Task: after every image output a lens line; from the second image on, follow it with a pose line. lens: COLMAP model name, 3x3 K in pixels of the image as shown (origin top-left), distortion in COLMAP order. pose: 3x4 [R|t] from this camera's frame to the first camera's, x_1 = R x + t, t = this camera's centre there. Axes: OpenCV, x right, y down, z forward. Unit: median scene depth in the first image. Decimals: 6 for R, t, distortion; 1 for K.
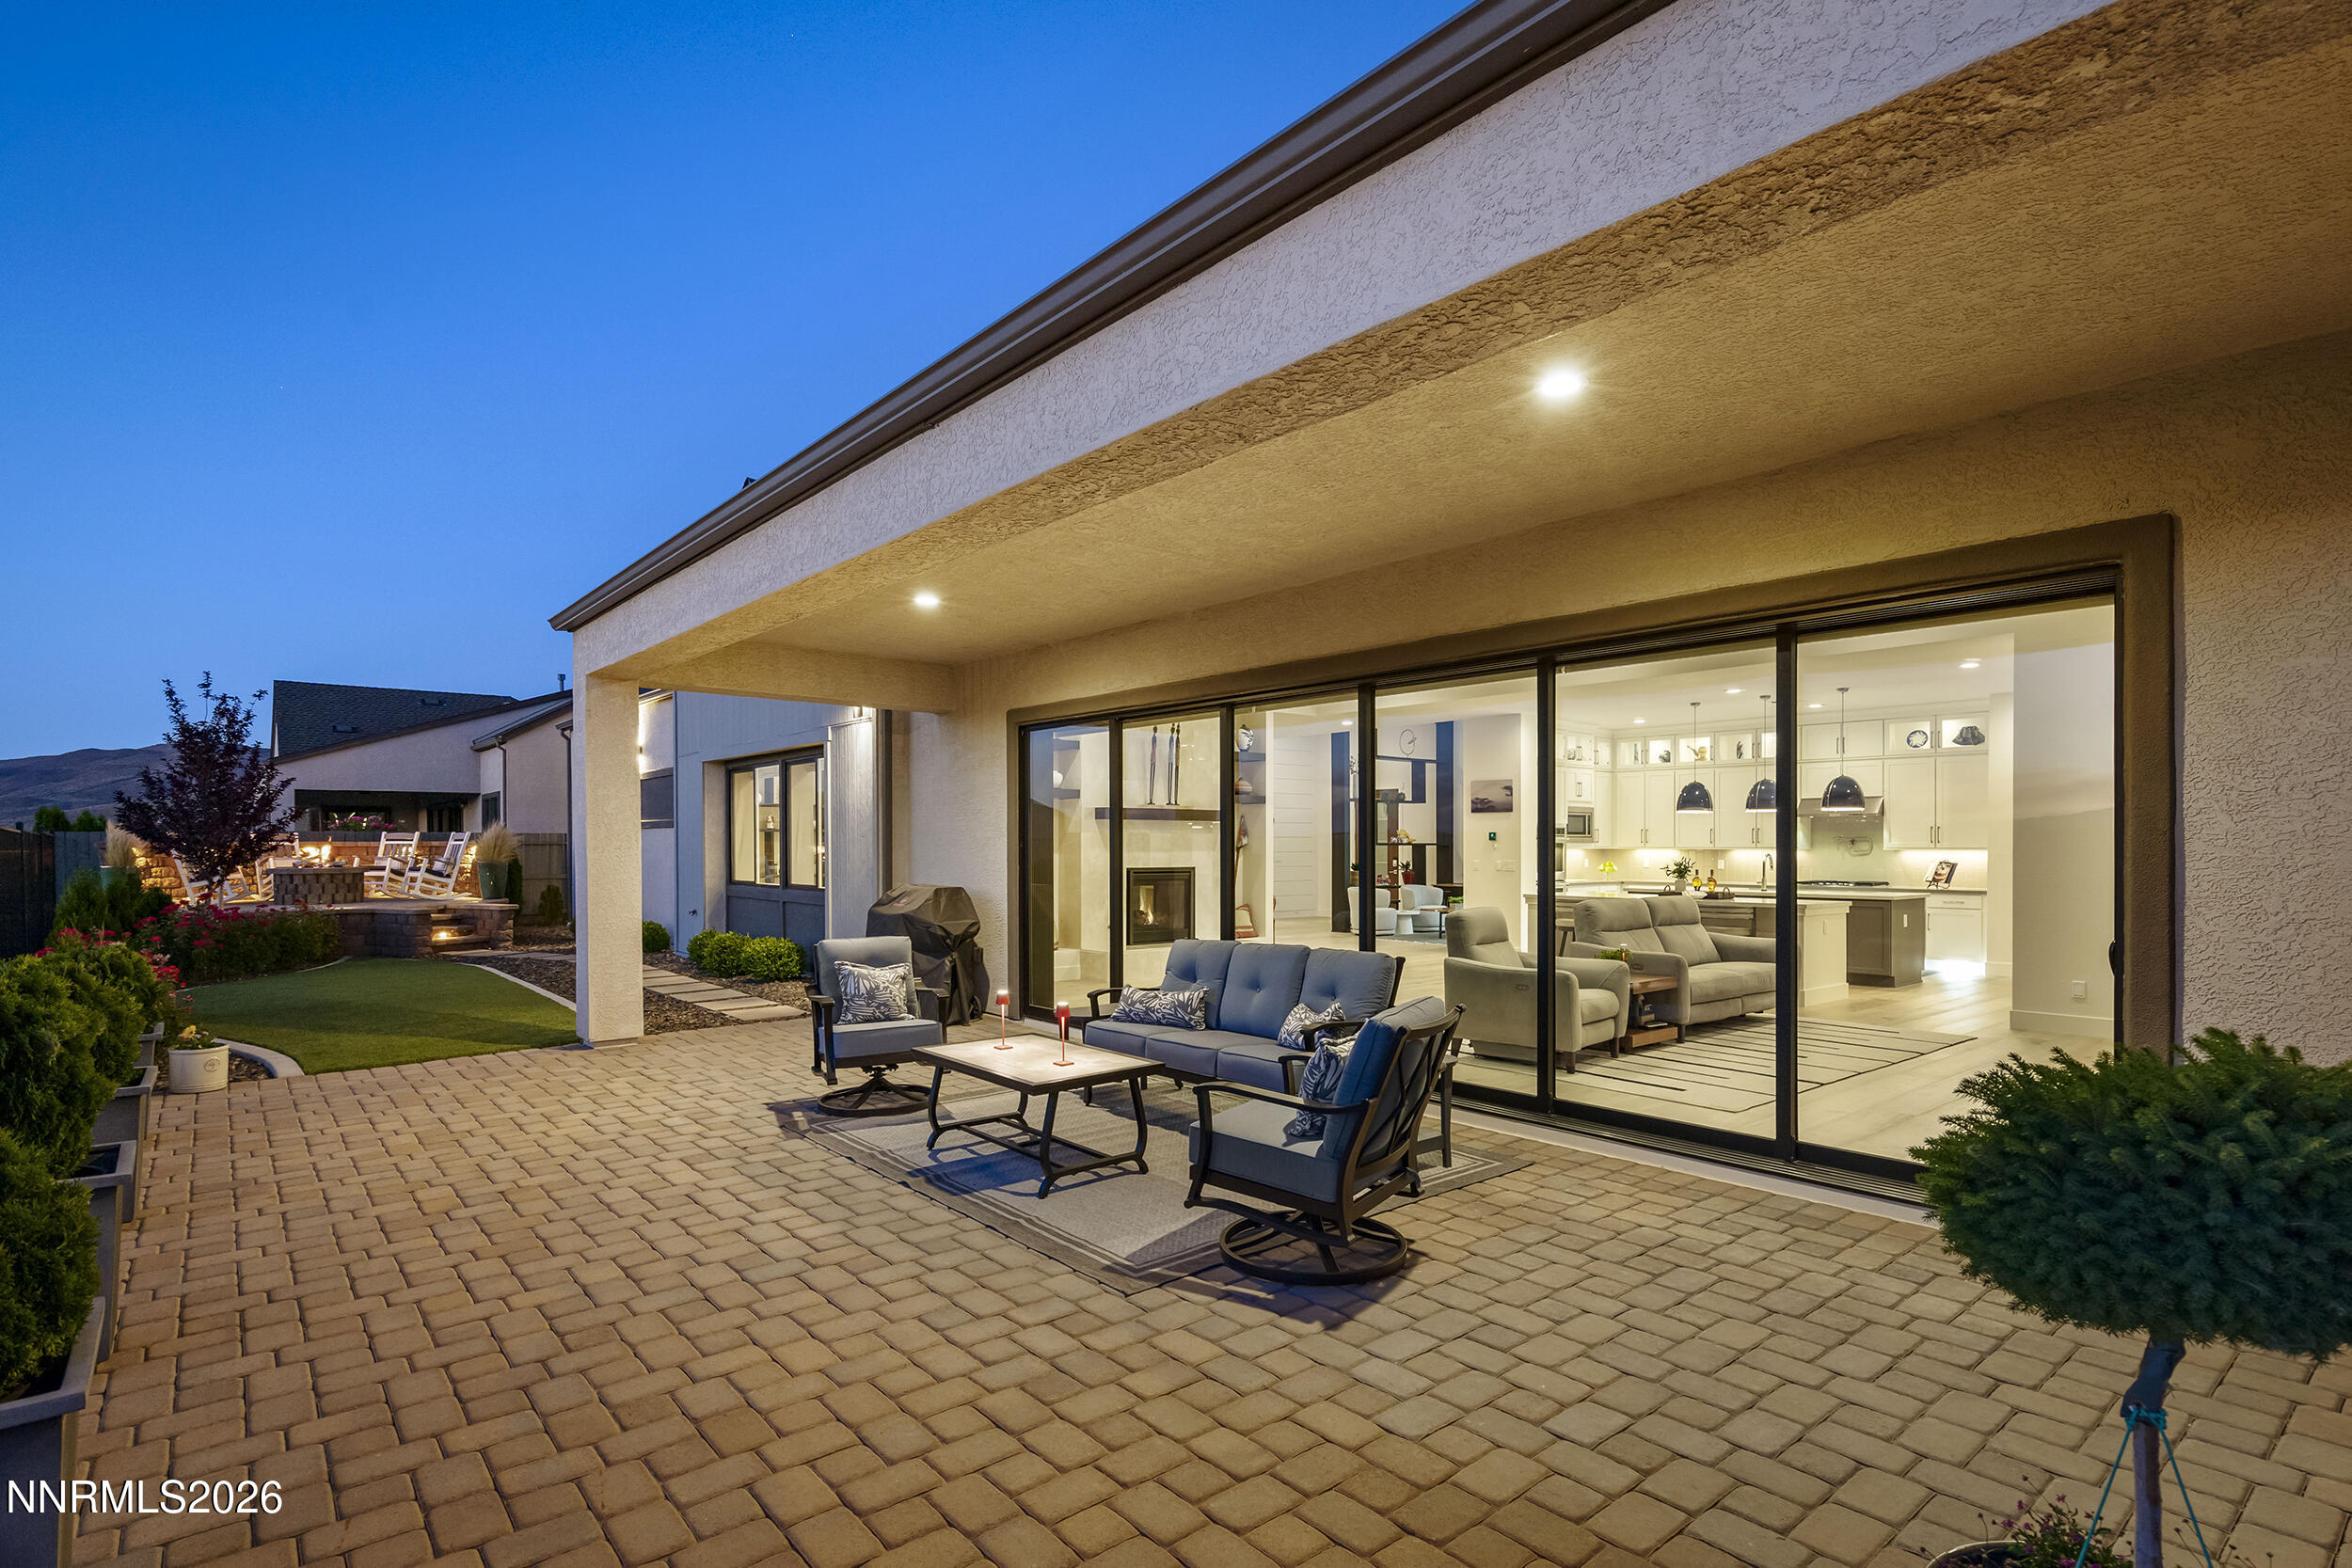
lens RADIAL K [[1163.5, 0, 1177.6], [0, 1163.5, 854.1], [0, 0, 1]] dist [0.000536, 0.000017]
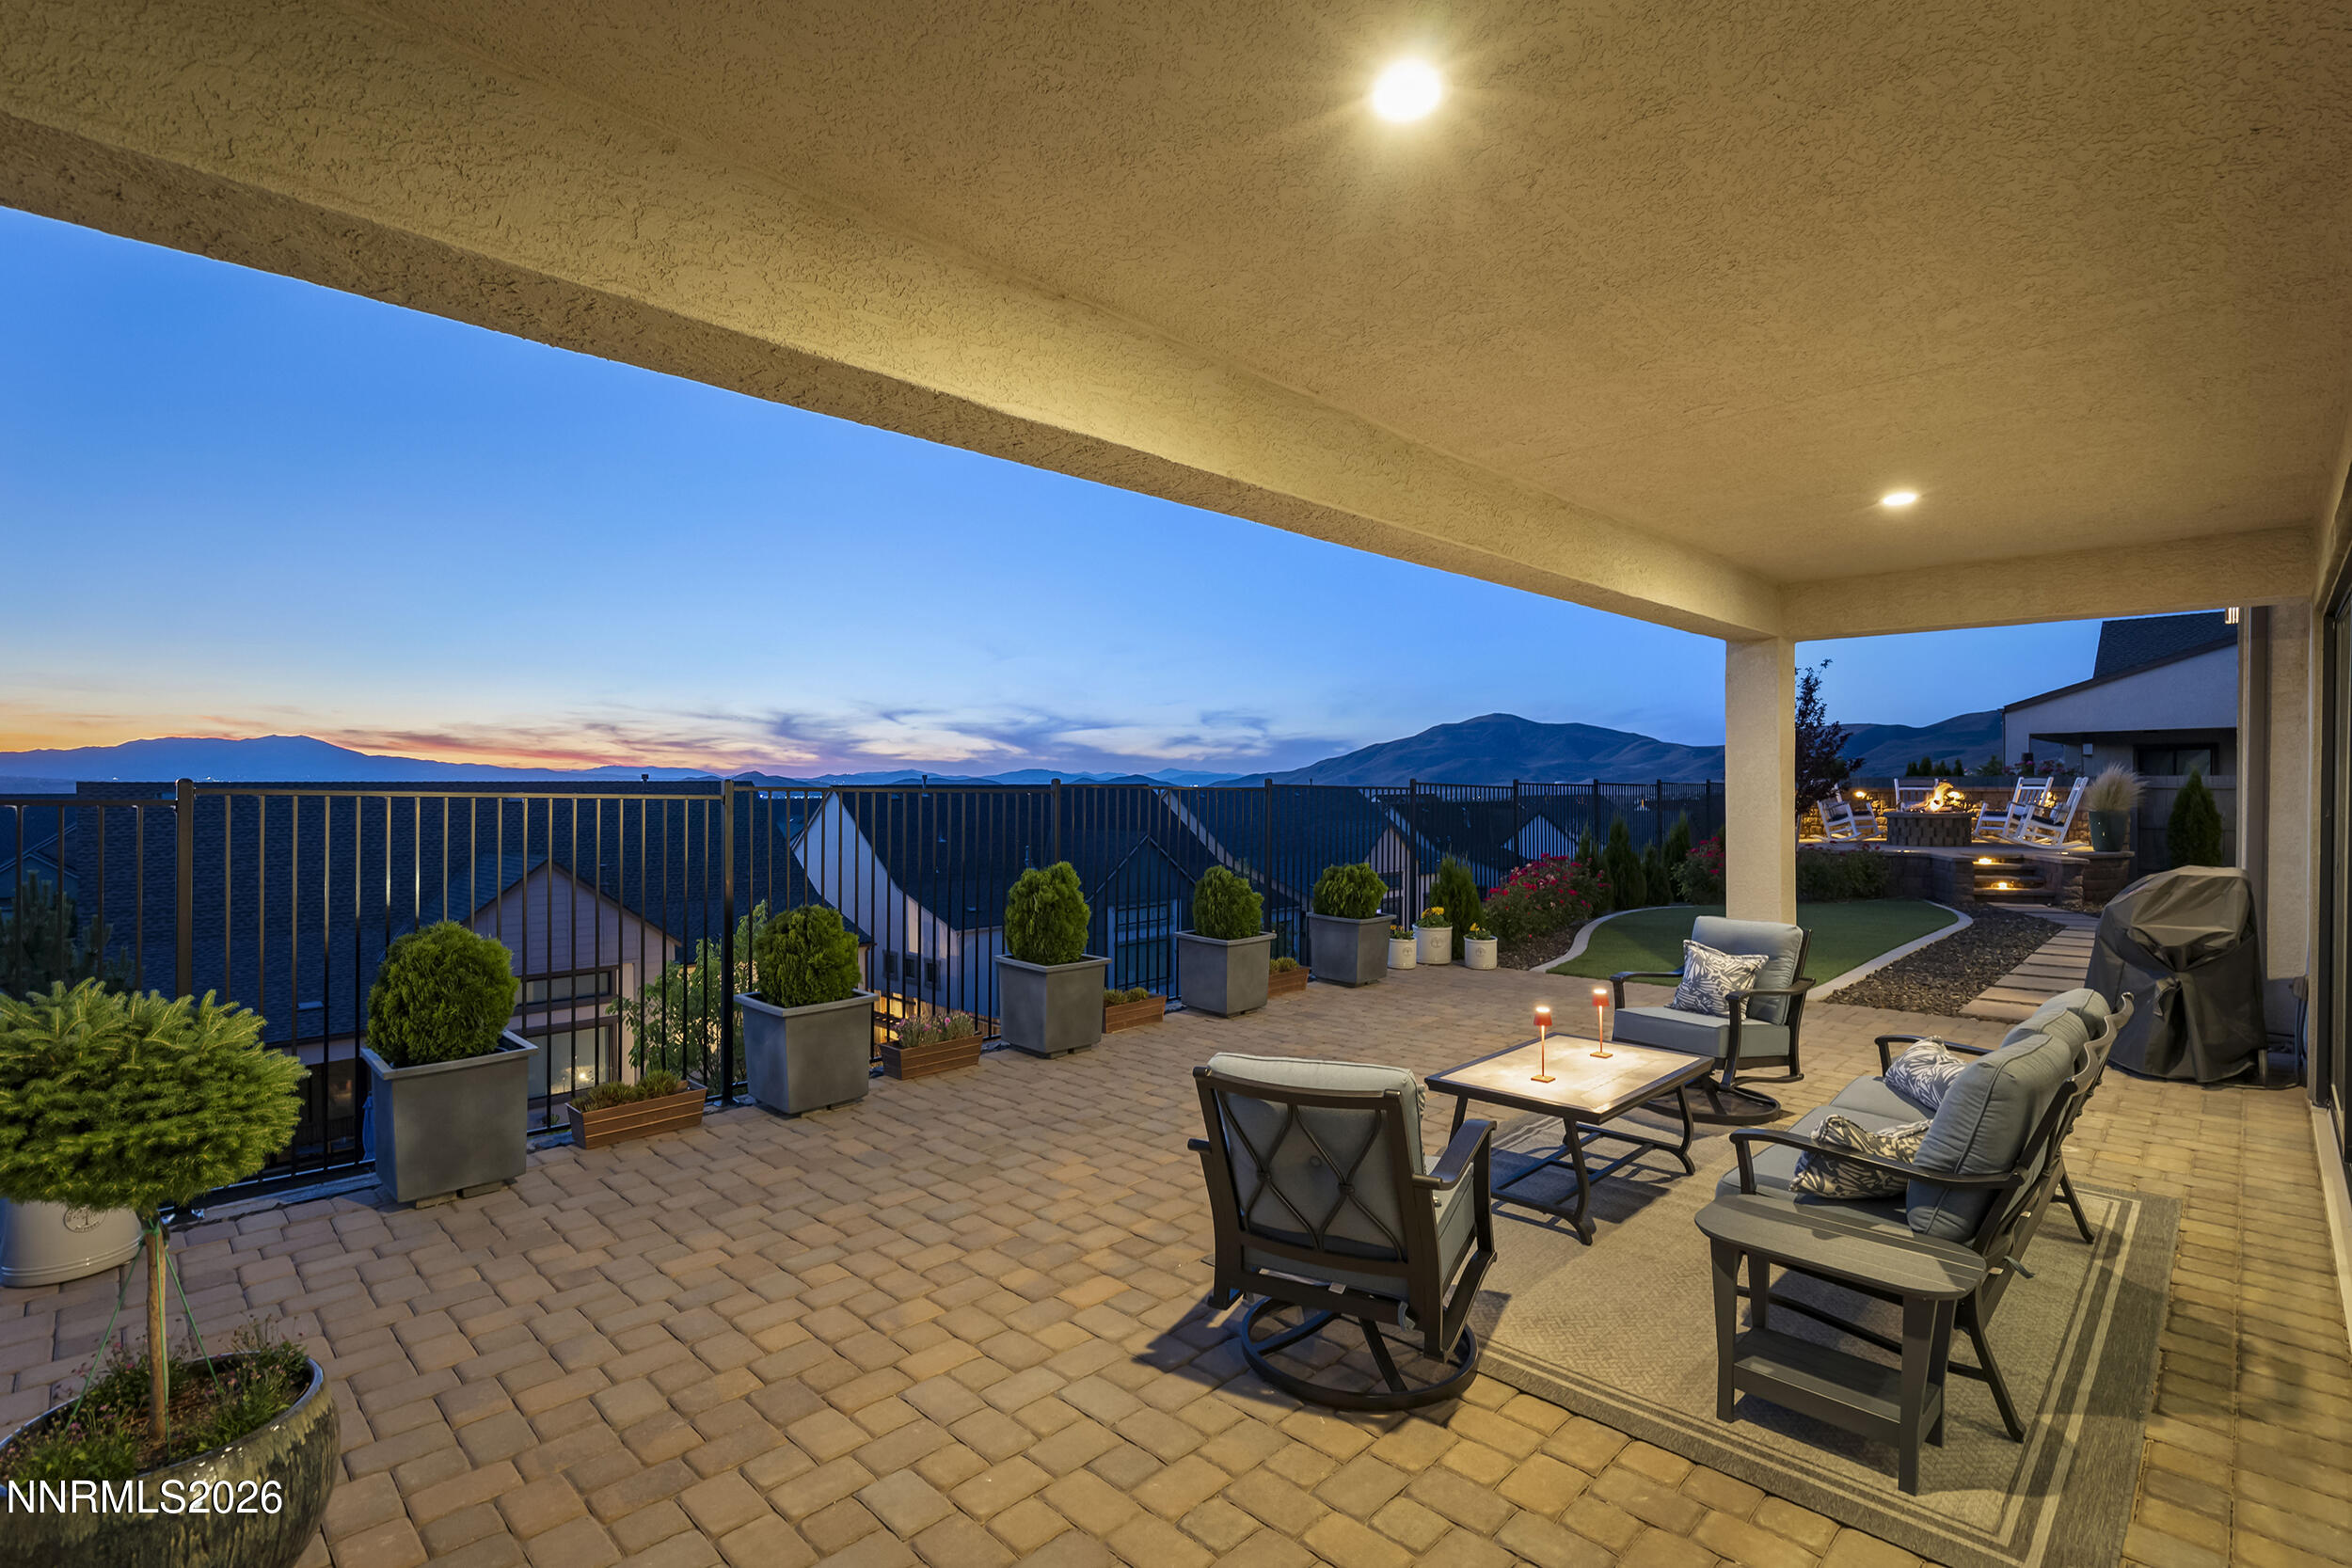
lens RADIAL K [[1089.4, 0, 1176.0], [0, 1089.4, 784.0], [0, 0, 1]] dist [-0.001112, -0.000160]
pose [[0.093672, 0.004016, -0.995595, 0.971055], [-0.005891, 0.999977, 0.003479, -0.066506], [0.995586, 0.005539, 0.093693, 0.892143]]
